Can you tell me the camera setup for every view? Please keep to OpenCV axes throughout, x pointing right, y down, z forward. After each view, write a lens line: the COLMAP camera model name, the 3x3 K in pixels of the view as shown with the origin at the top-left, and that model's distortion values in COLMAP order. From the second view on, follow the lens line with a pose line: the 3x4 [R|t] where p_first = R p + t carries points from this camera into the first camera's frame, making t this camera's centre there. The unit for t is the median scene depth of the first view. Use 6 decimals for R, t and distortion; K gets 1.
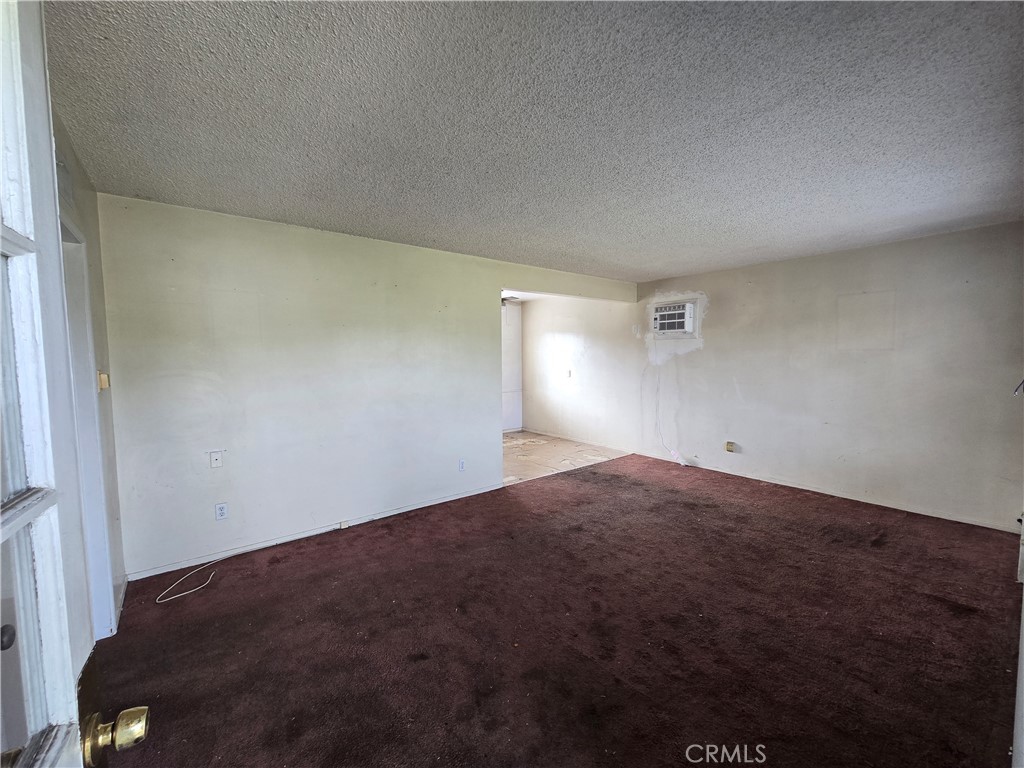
lens RADIAL K [[417.2, 0, 512.0], [0, 417.2, 384.0], [0, 0, 1]] dist [0.000361, -0.003667]
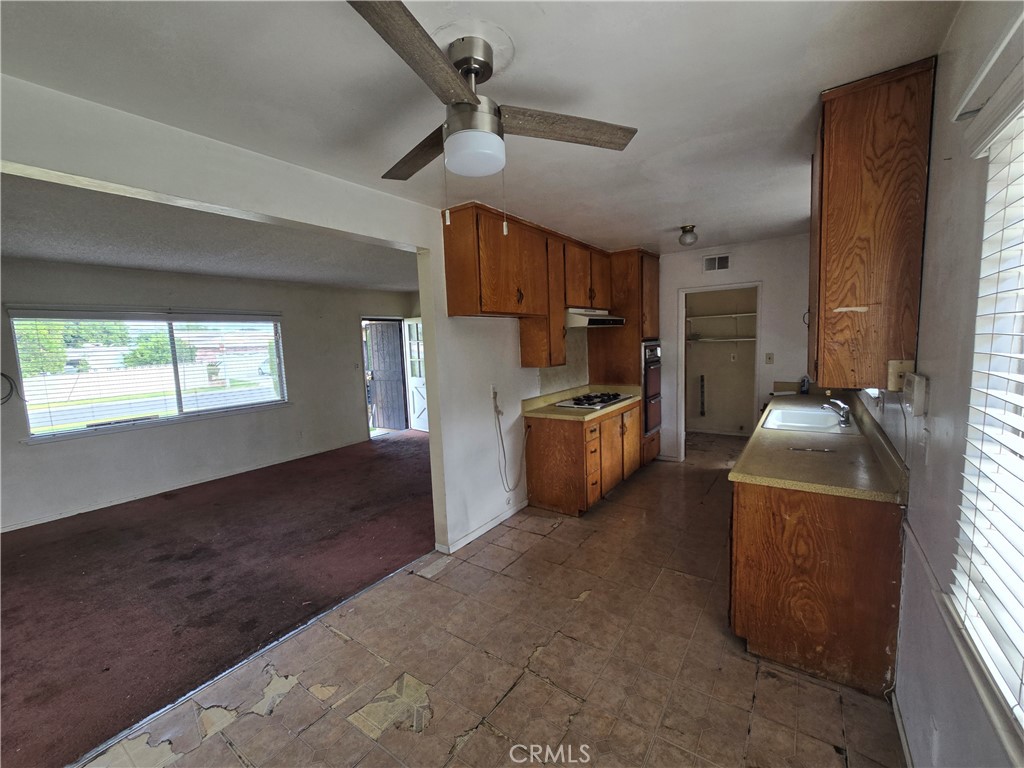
lens RADIAL K [[417.2, 0, 512.0], [0, 417.2, 384.0], [0, 0, 1]] dist [0.000361, -0.003667]
pose [[-0.957114, 0.079655, -0.278545, 0.030065], [0.032437, 0.984878, 0.170187, -0.137318], [0.287889, 0.153853, -0.945224, 1.744637]]
